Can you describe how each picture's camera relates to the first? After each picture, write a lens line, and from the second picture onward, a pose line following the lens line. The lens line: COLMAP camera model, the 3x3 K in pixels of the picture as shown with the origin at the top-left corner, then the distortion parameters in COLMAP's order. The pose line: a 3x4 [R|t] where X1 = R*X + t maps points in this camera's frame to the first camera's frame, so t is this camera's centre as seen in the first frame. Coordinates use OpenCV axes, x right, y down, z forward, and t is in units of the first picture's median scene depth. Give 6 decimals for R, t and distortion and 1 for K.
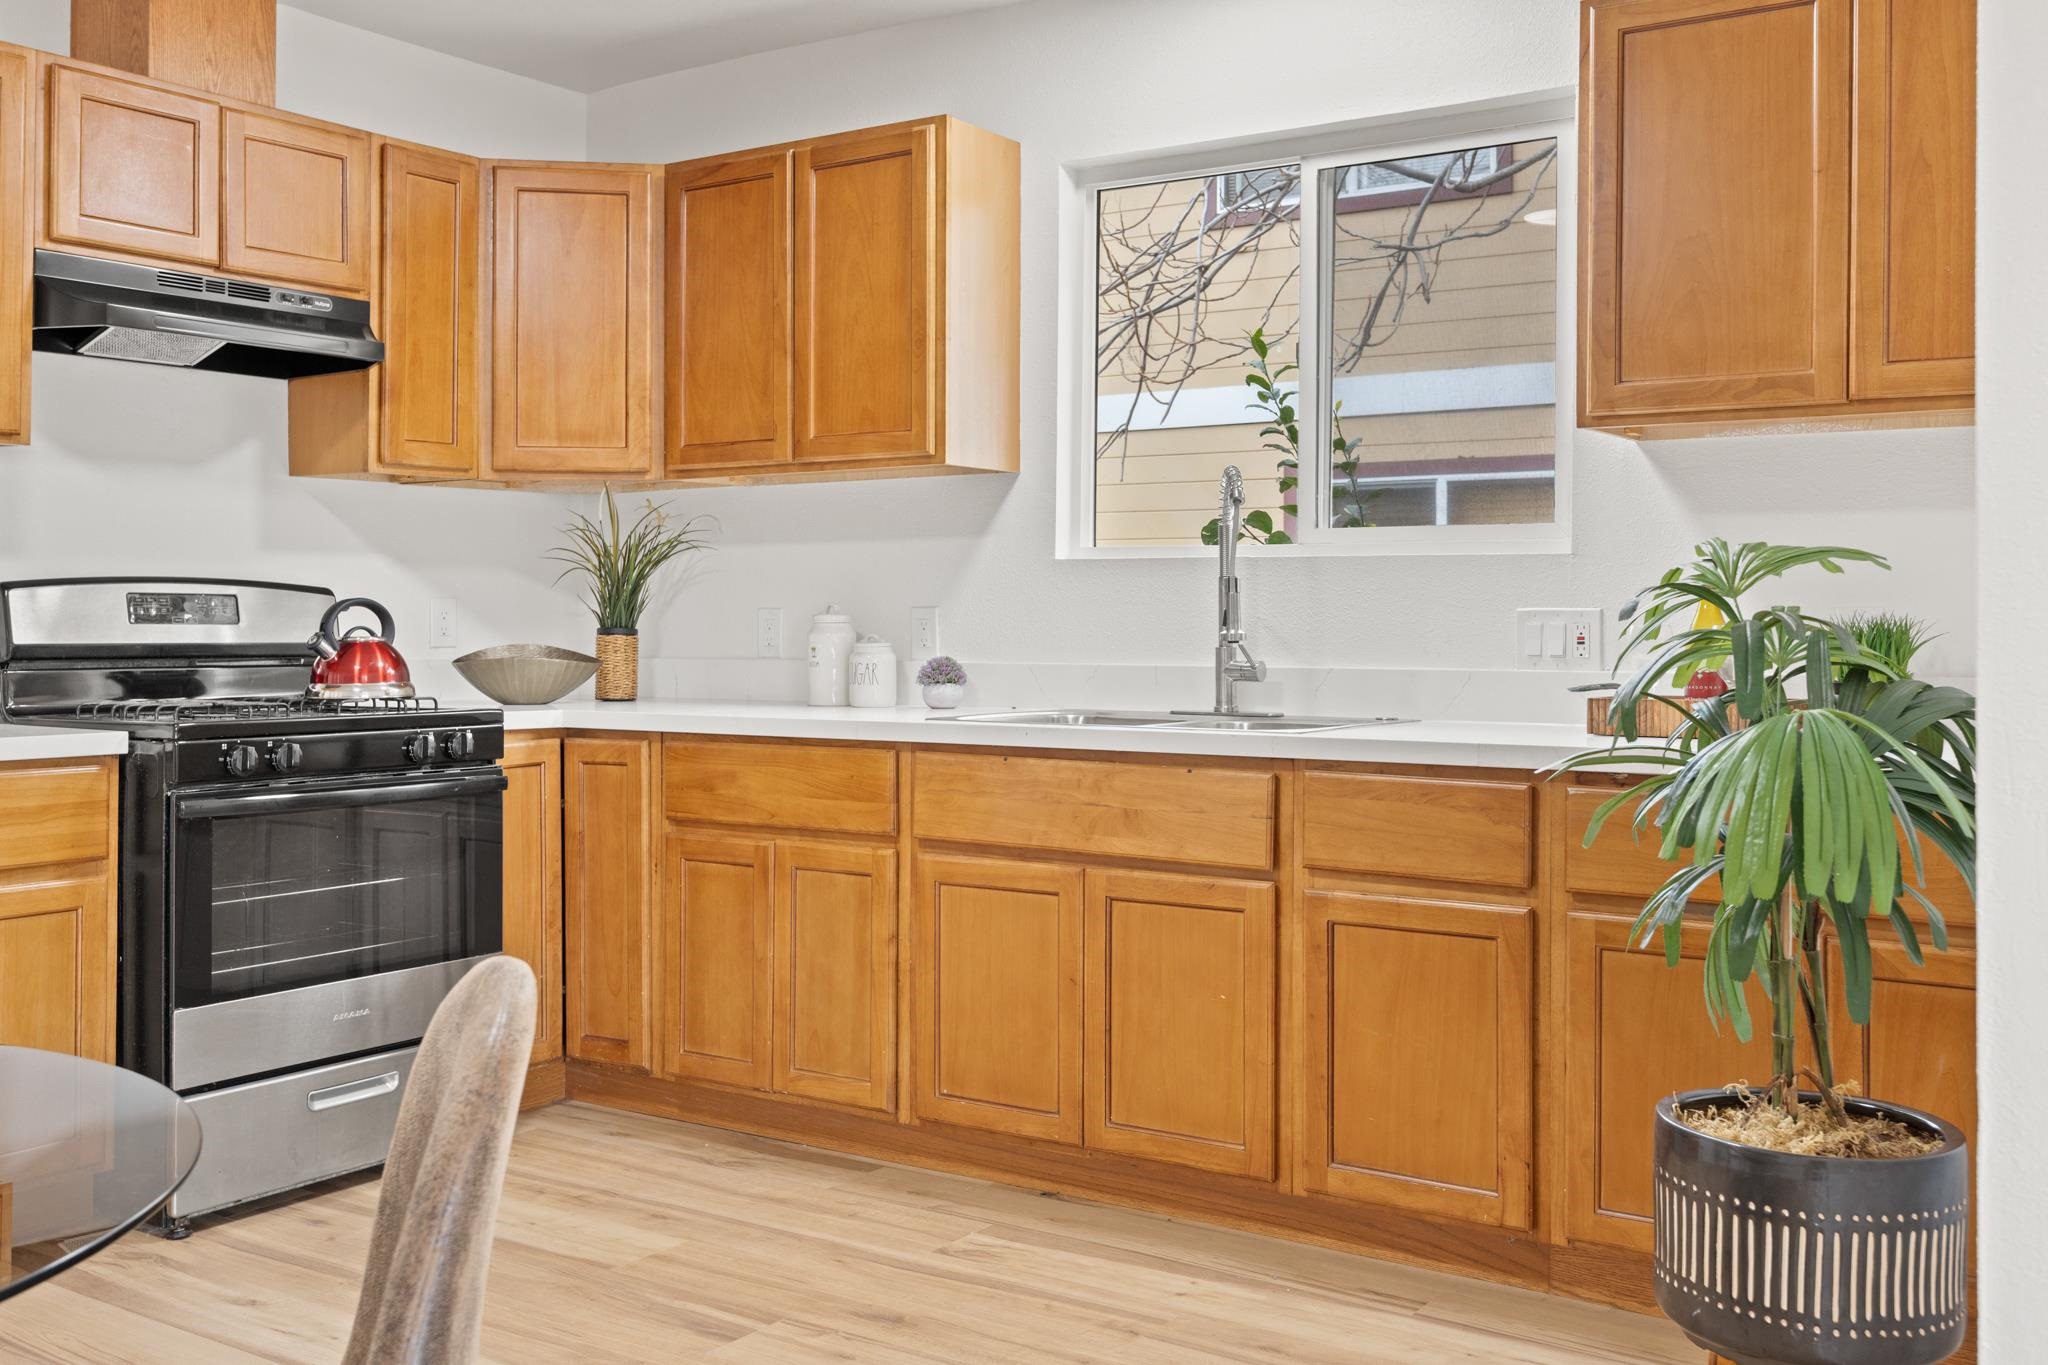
lens RADIAL K [[1921.4, 0, 1027.7], [0, 1921.4, 611.5], [0, 0, 1]] dist [0.002507, 0.000000]
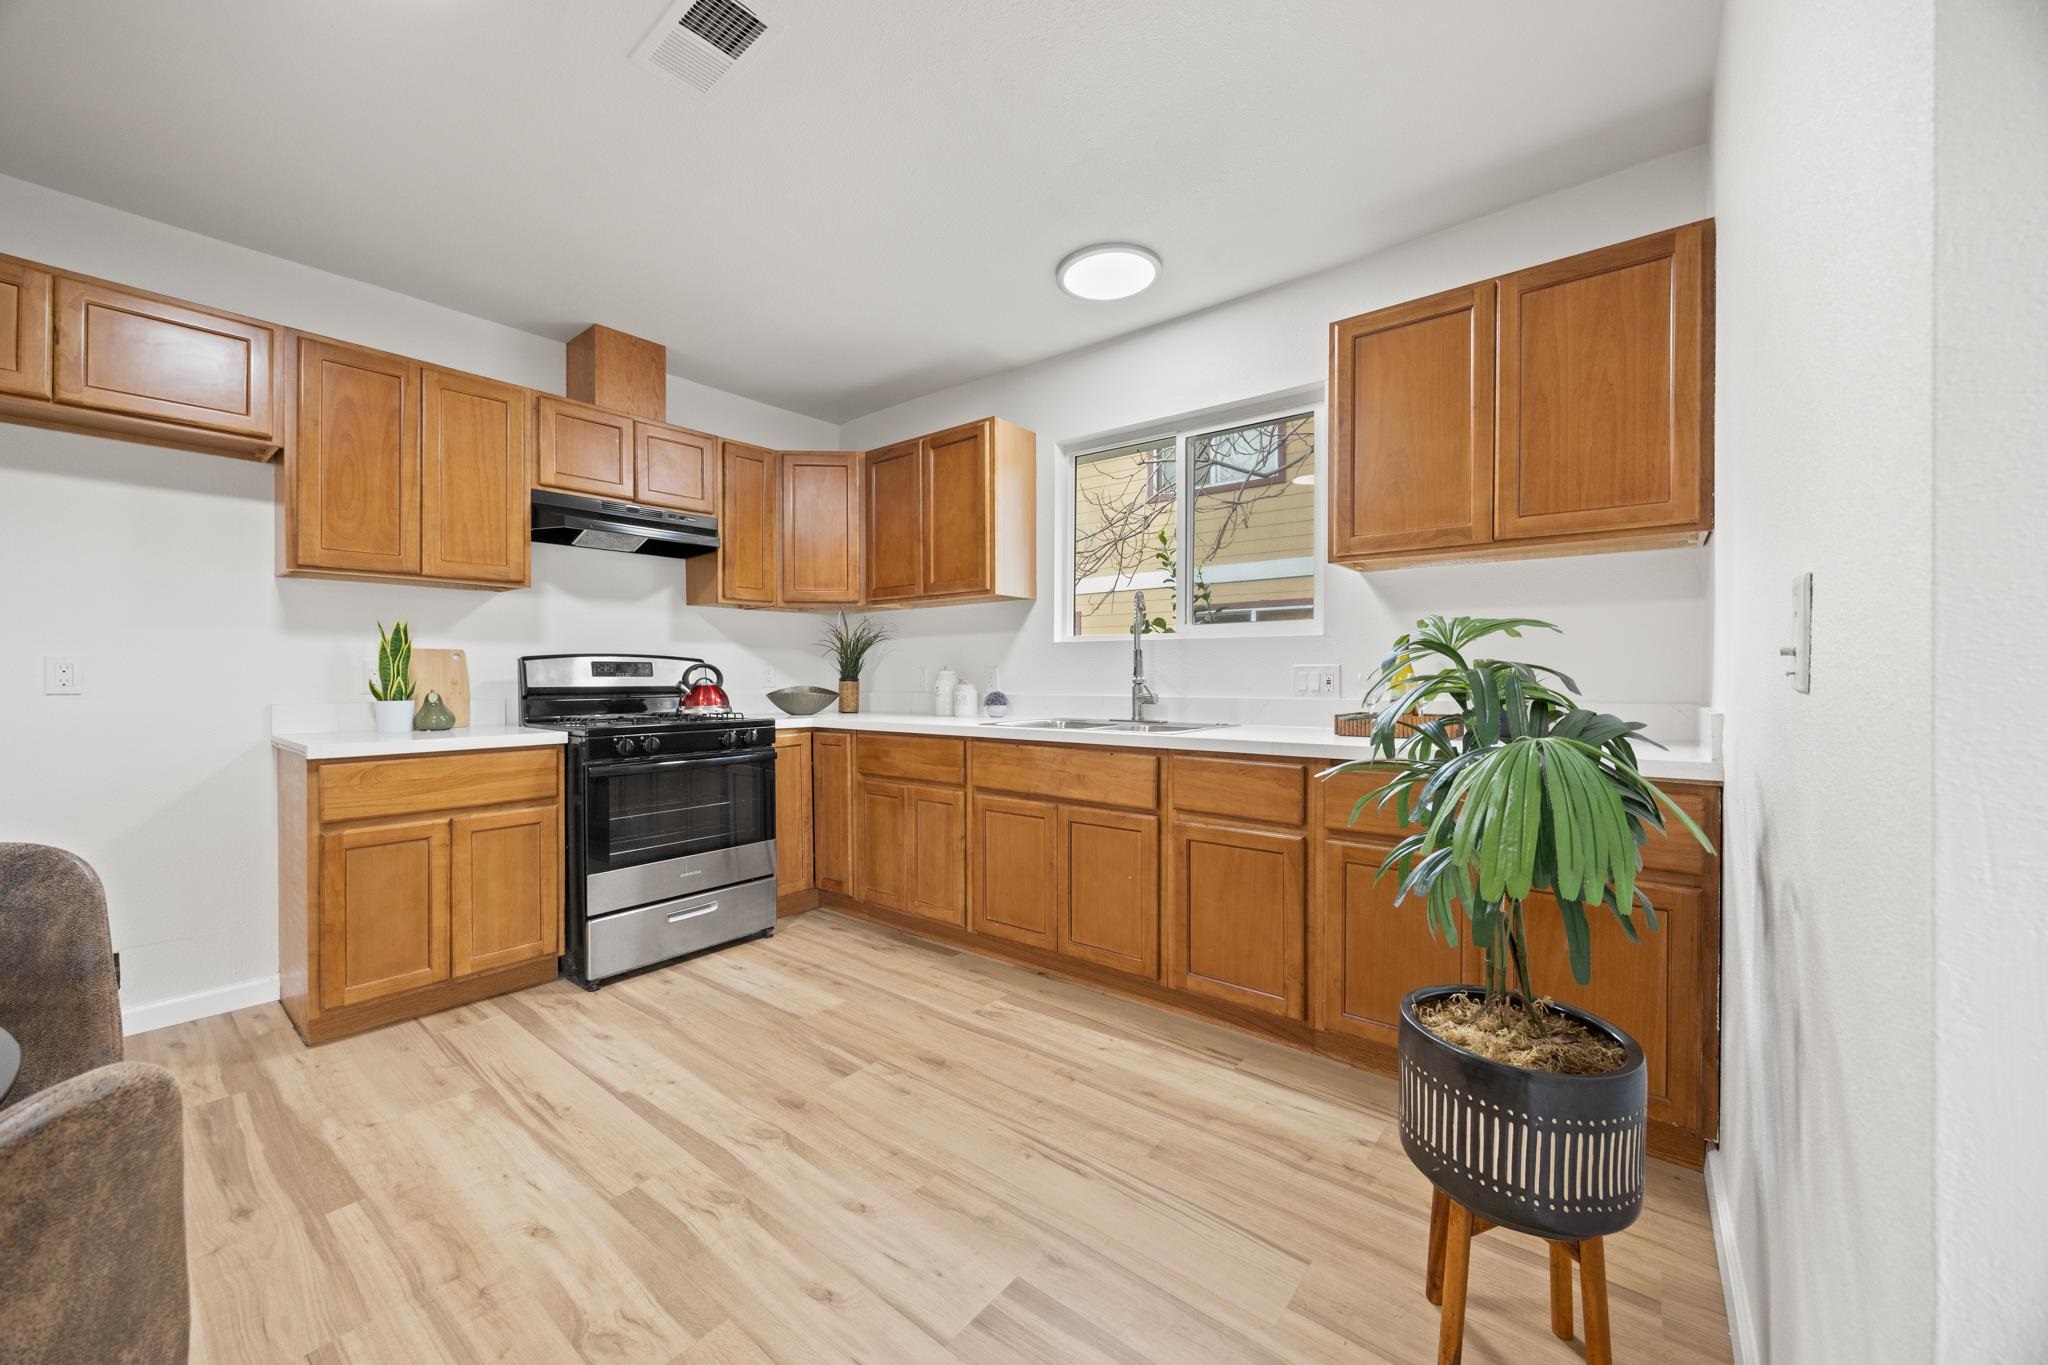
lens RADIAL K [[772.8, 0, 1021.3], [0, 772.8, 676.7], [0, 0, 1]] dist [-0.006271, 0.000766]
pose [[0.996646, -0.004991, -0.081678, 0.053531], [0.005634, 0.999955, 0.007638, 0.002612], [0.081636, -0.008073, 0.996630, 0.234039]]
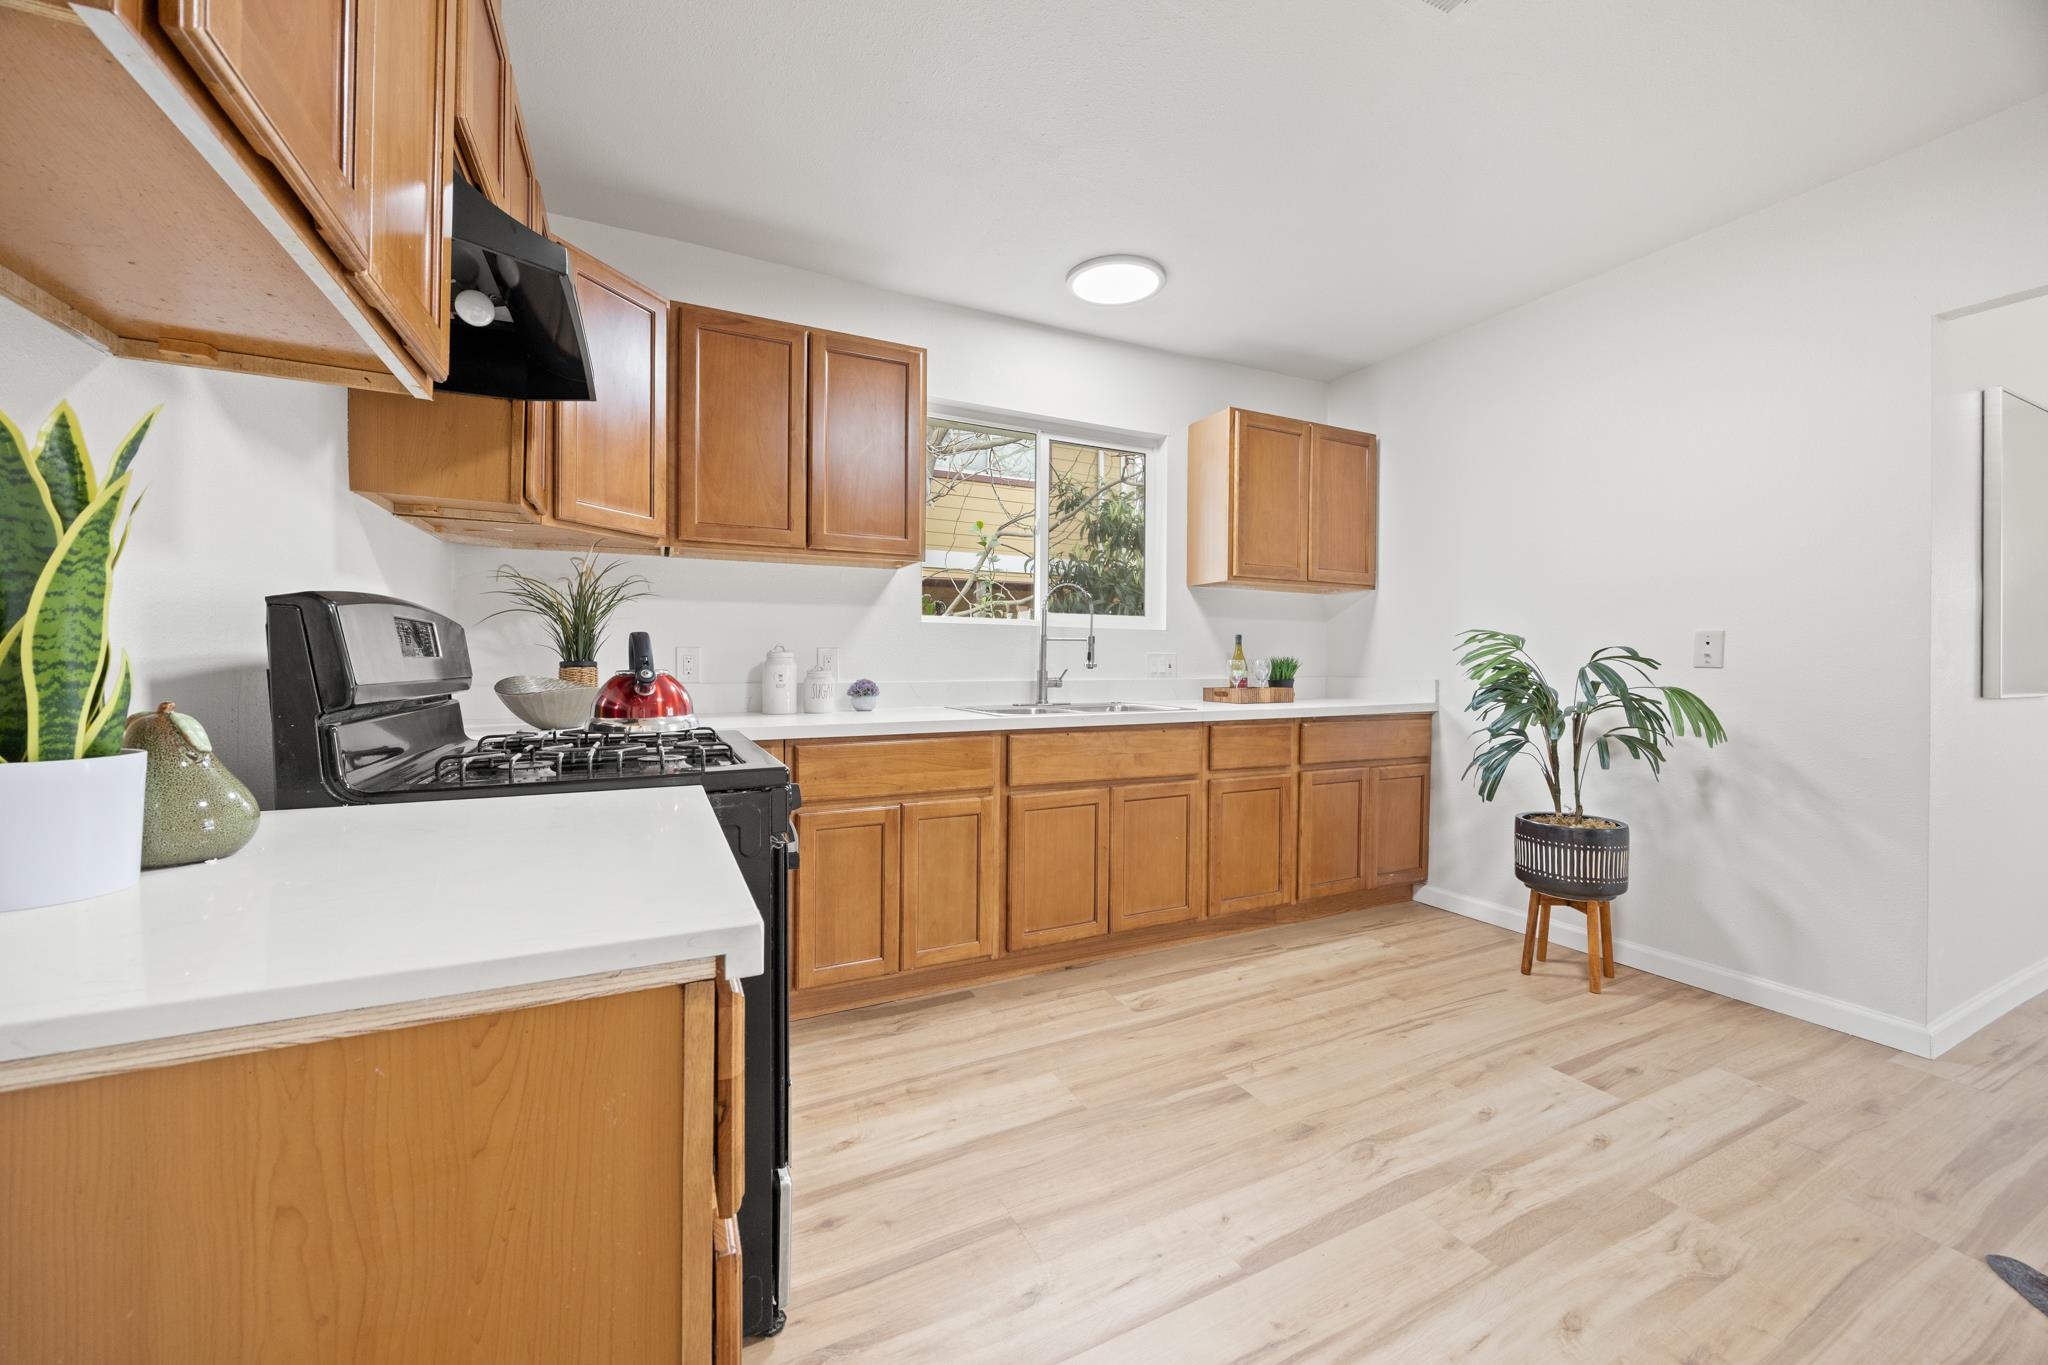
lens RADIAL K [[772.8, 0, 1028.8], [0, 772.8, 671.3], [0, 0, 1]] dist [-0.006271, 0.000766]
pose [[0.497898, -0.011979, 0.867153, -0.636239], [-0.006646, 0.999823, 0.017628, 0.005113], [-0.867210, -0.014540, 0.497731, 0.654328]]
